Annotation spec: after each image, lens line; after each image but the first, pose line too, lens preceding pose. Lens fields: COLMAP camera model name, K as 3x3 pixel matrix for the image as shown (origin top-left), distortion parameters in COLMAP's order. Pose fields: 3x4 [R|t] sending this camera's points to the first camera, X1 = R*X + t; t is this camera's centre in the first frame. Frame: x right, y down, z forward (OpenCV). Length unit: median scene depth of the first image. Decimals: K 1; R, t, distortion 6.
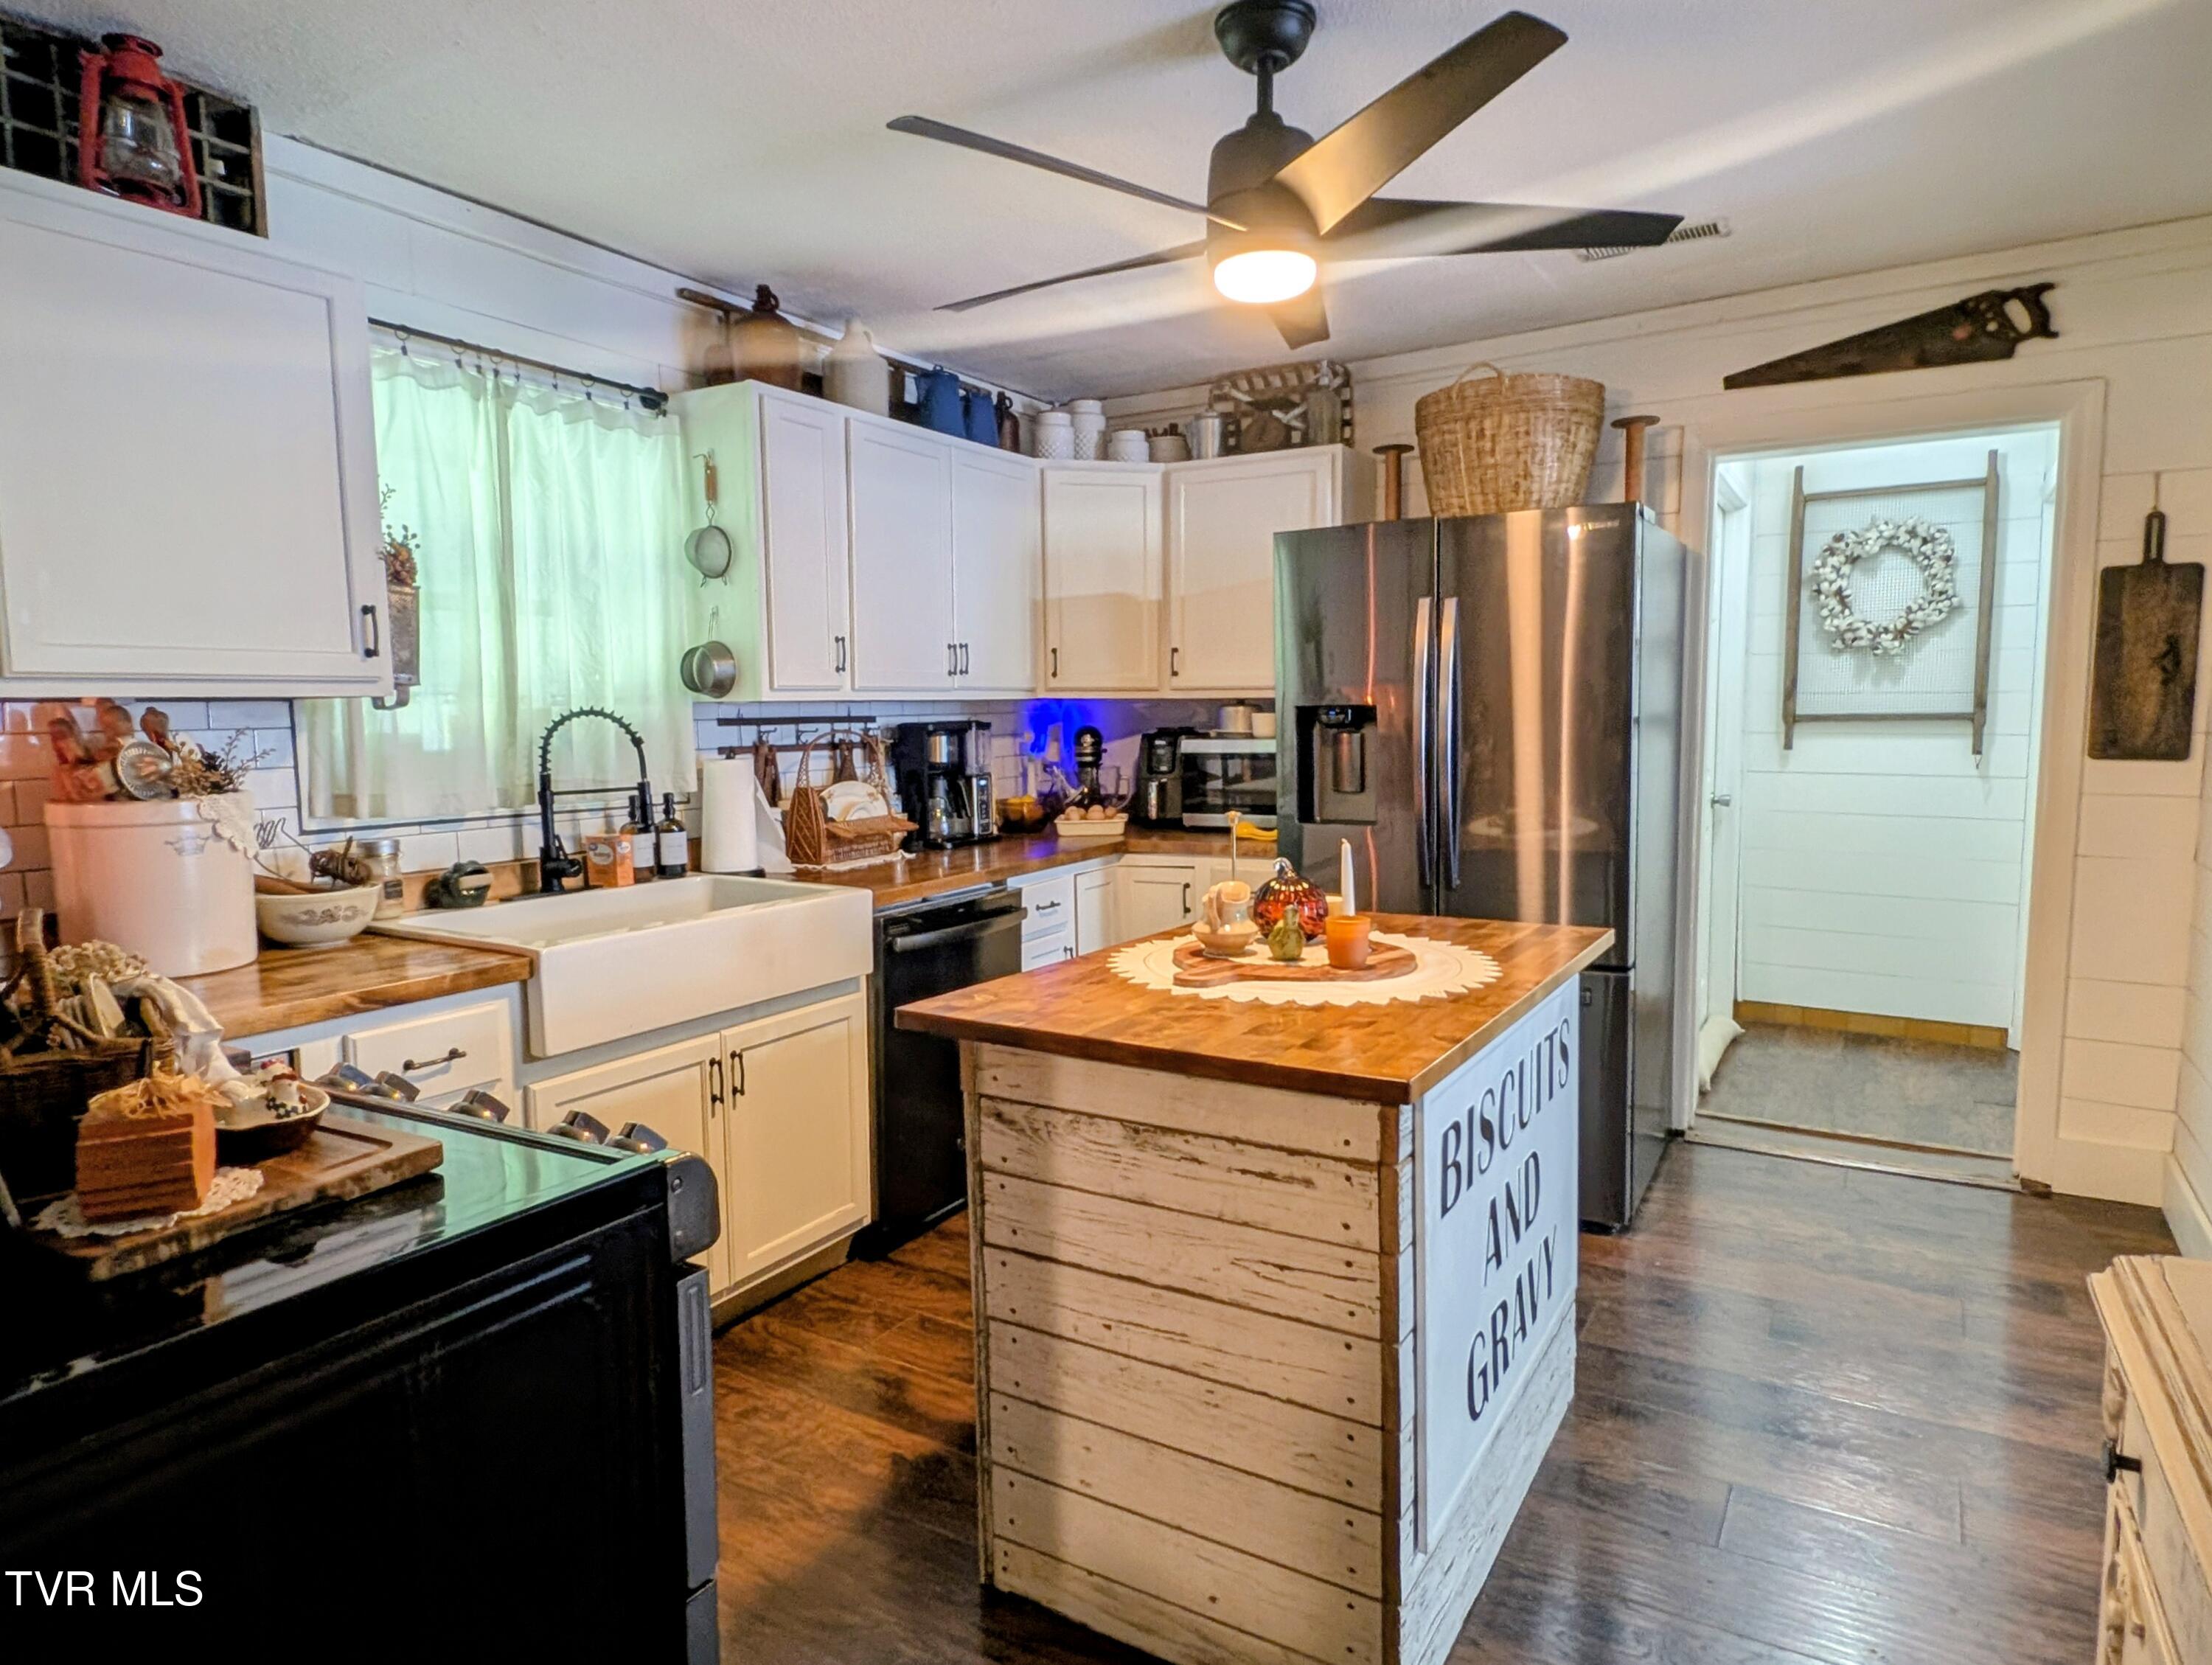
lens RADIAL K [[1328.2, 0, 1106.0], [0, 1328.2, 832.5], [0, 0, 1]] dist [0.047328, -0.032805]
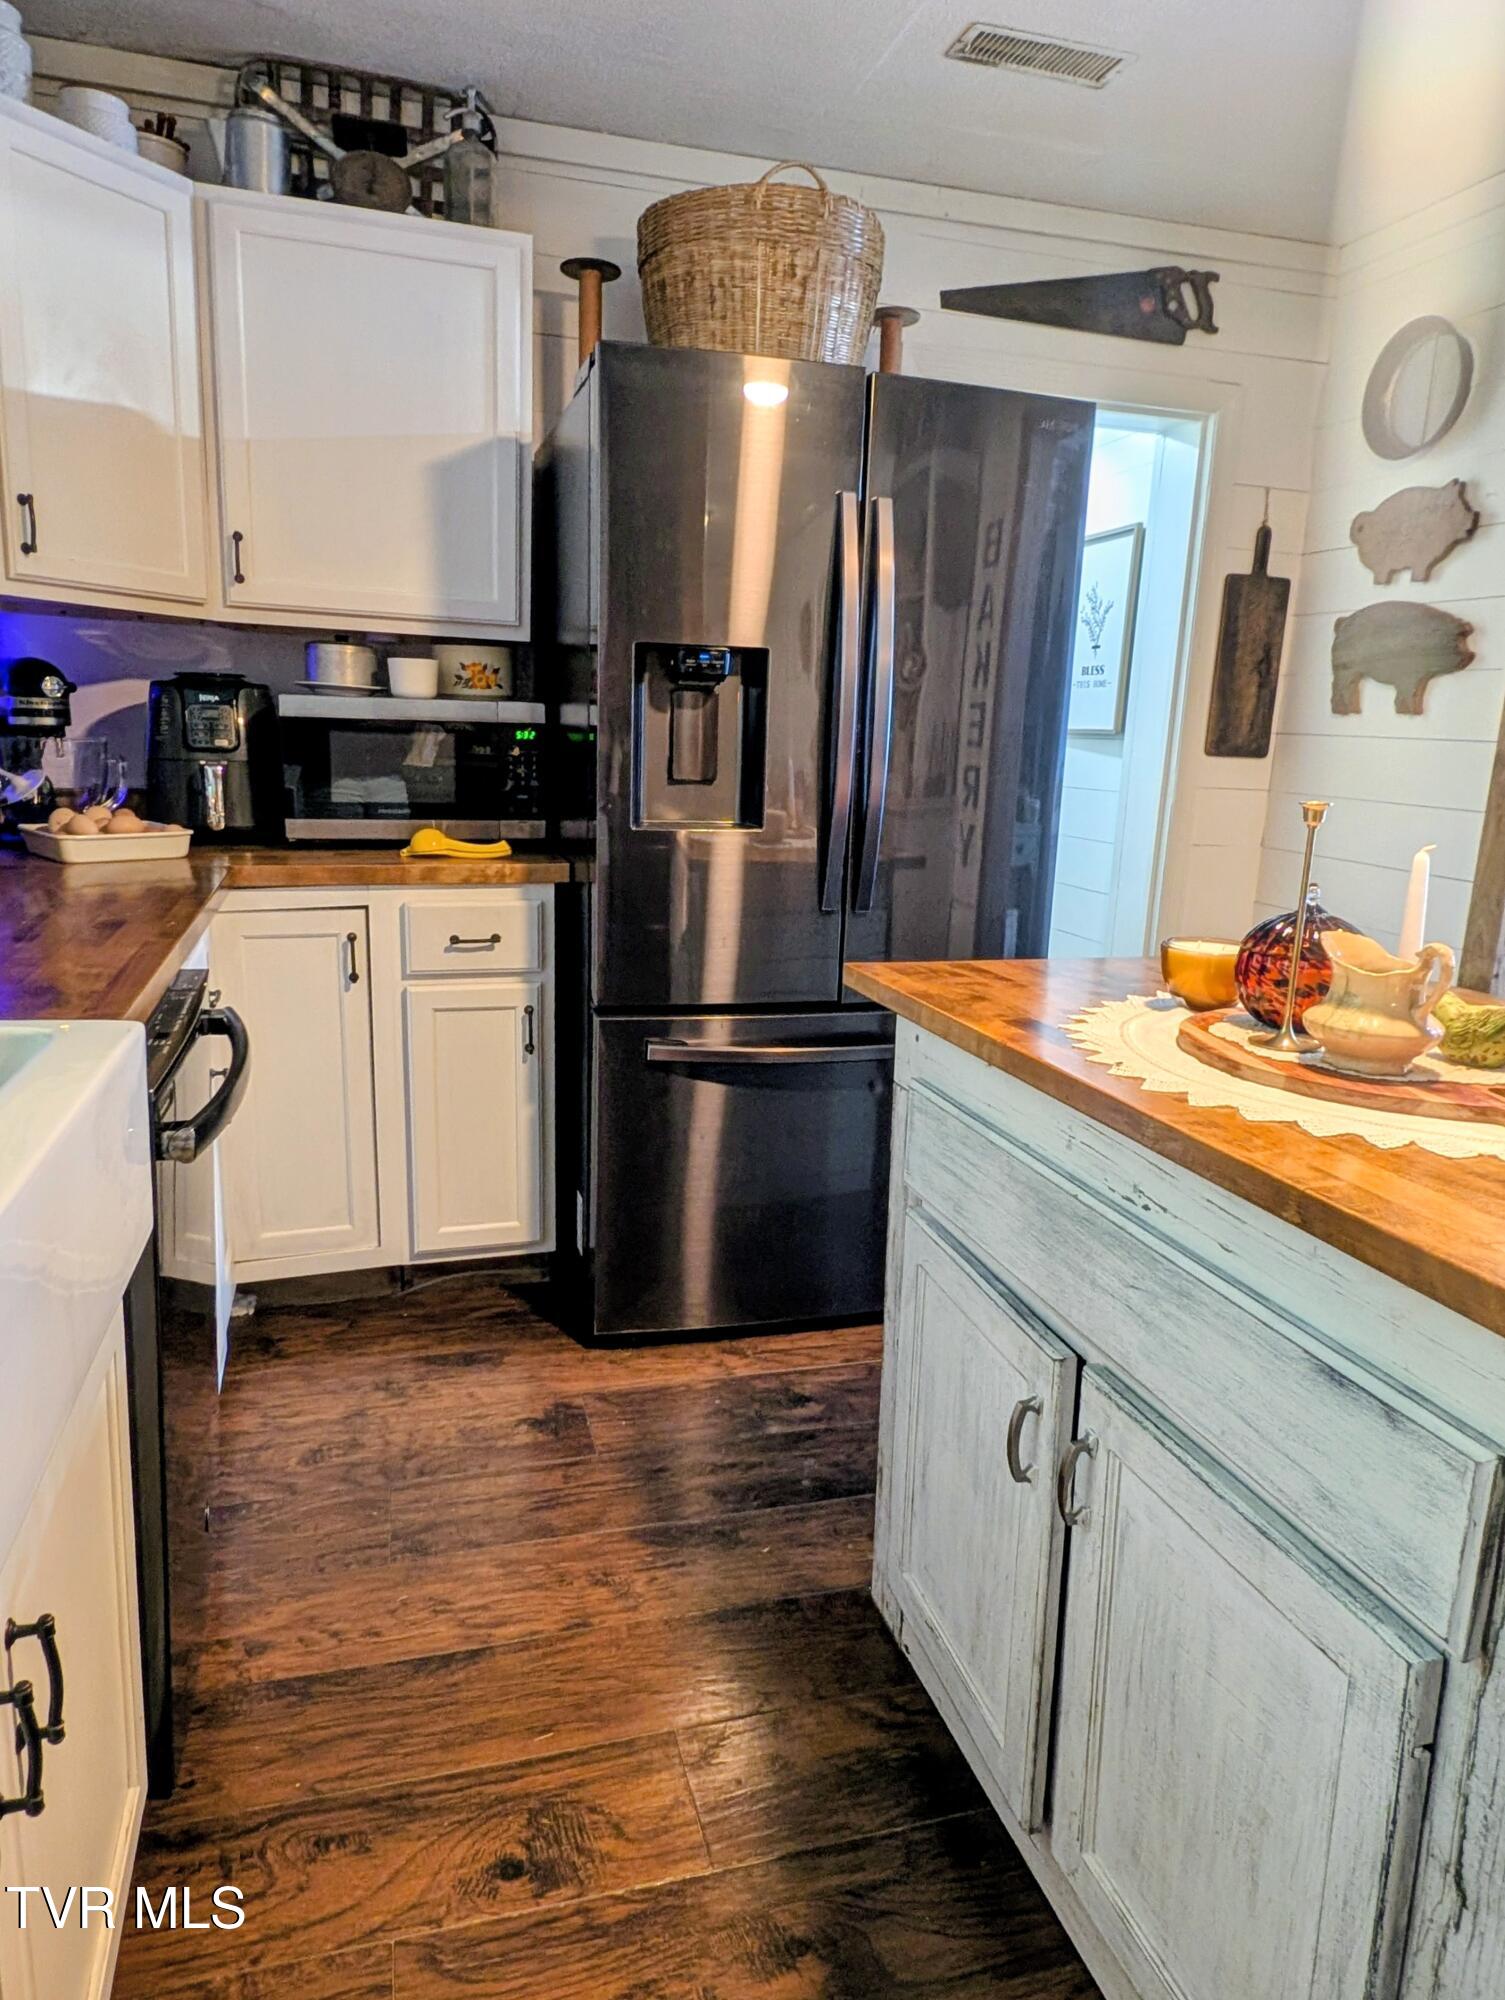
lens RADIAL K [[1269.5, 0, 752.5], [0, 1269.5, 1000.0], [0, 0, 1]] dist [0.017507, 0.000765]
pose [[0.674151, -0.114328, 0.729692, -0.204479], [0.026732, 0.991077, 0.130585, -0.001978], [-0.738110, -0.068528, 0.671191, 0.398445]]
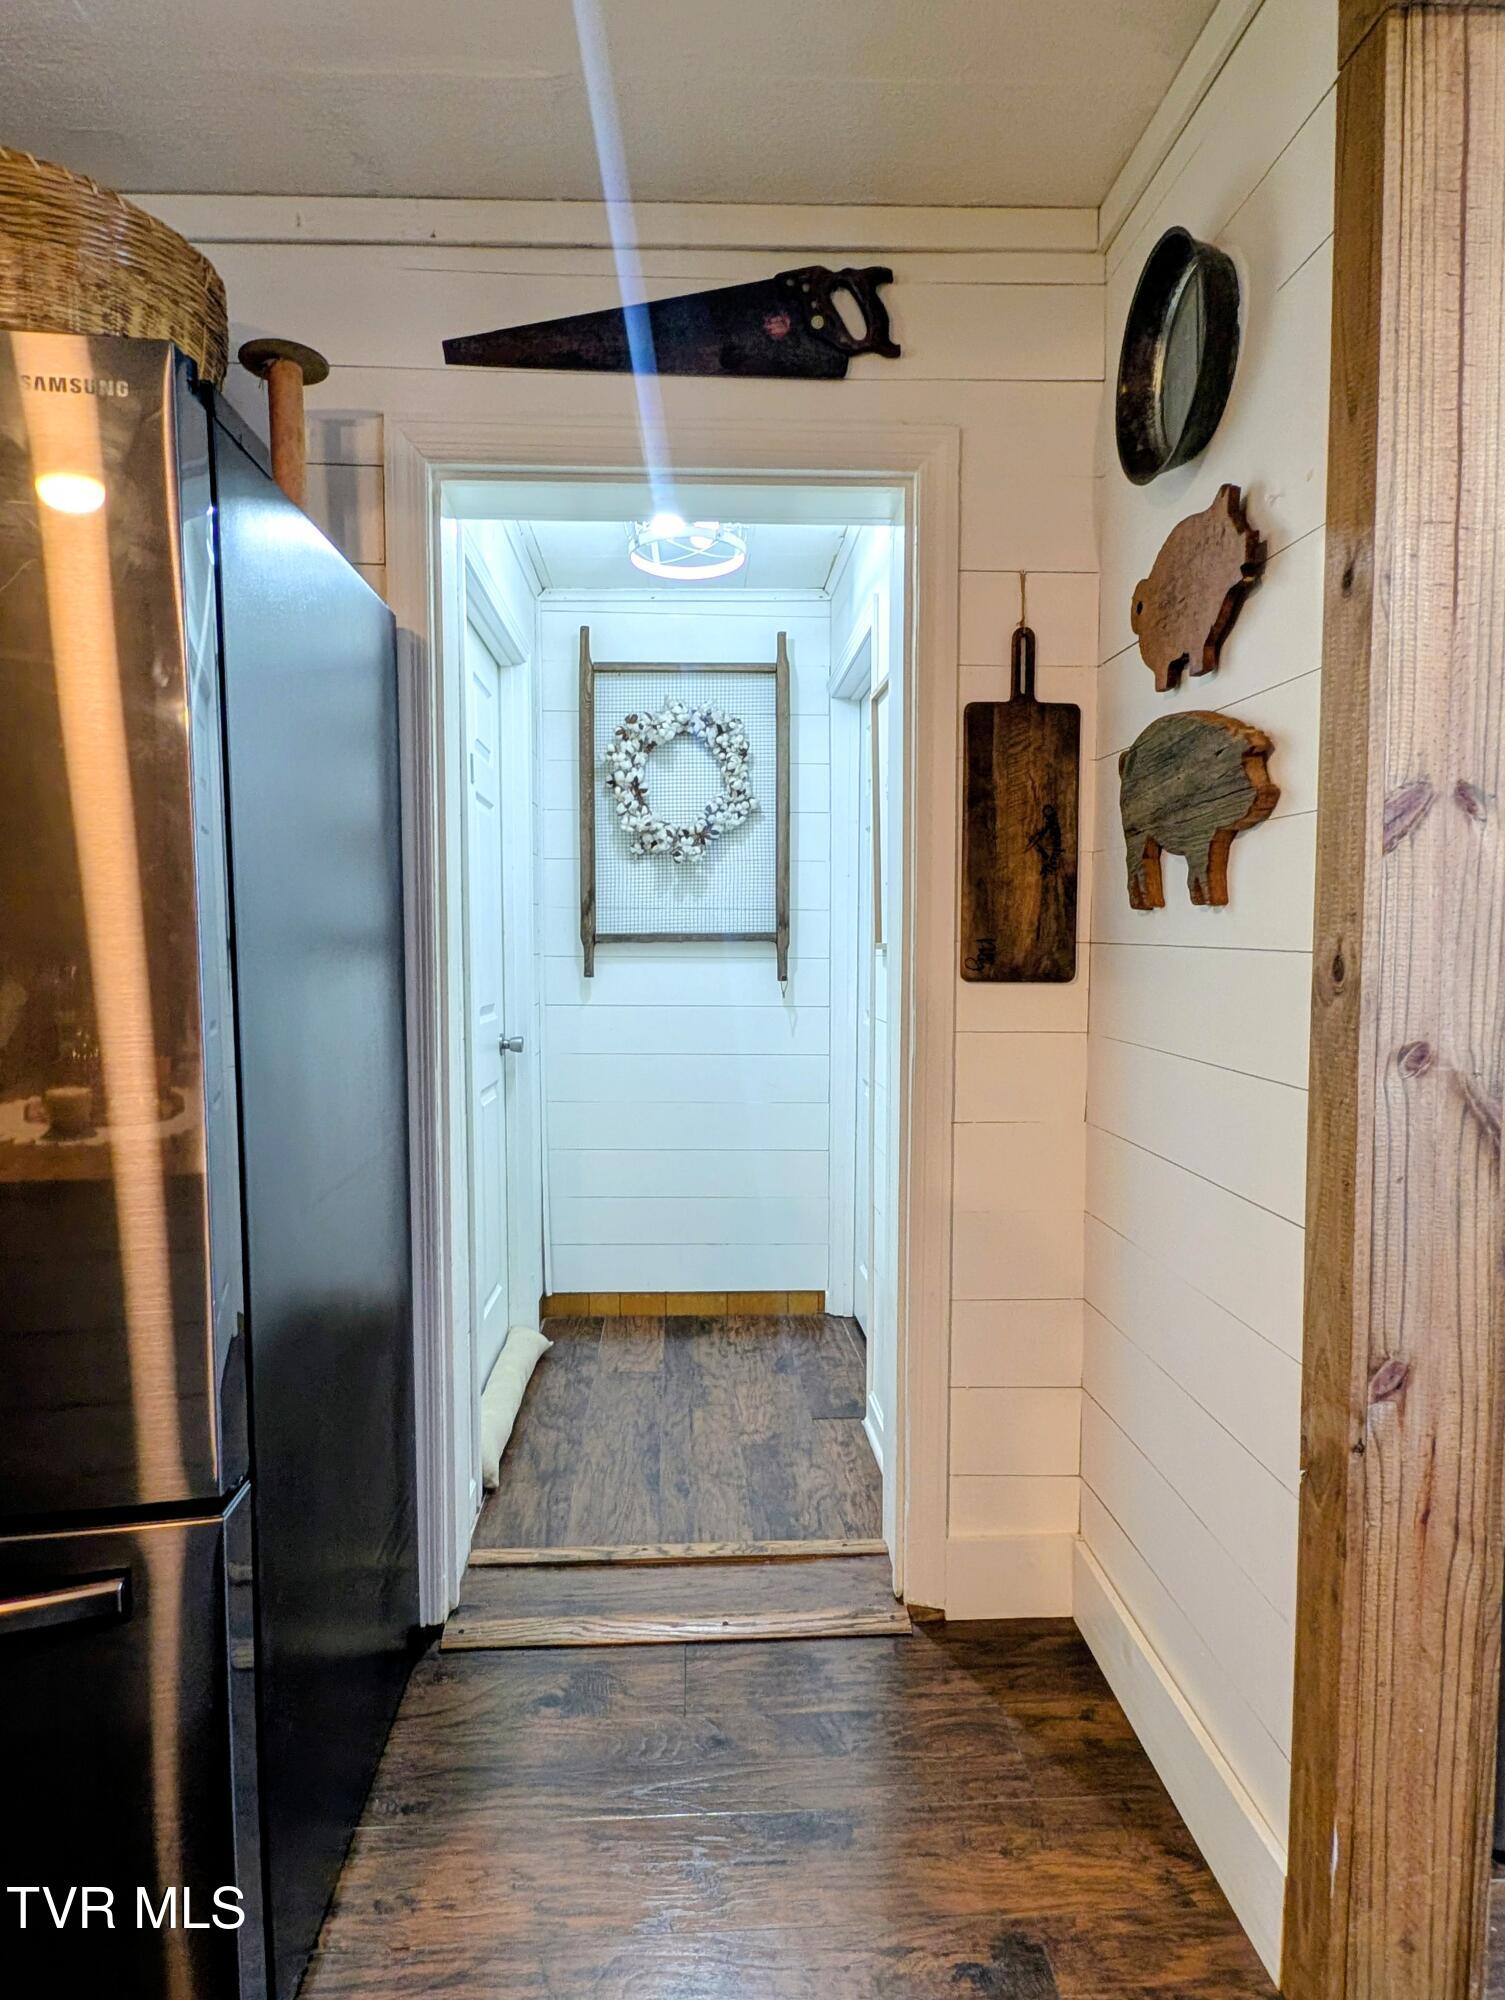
lens RADIAL K [[1128.6, 0, 752.5], [0, 1128.6, 1000.0], [0, 0, 1]] dist [0.007532, 0.001567]
pose [[0.827396, -0.020229, 0.561255, 0.222575], [0.047587, 0.998282, -0.034172, -0.021363], [-0.559599, 0.054982, 0.826937, 0.410637]]
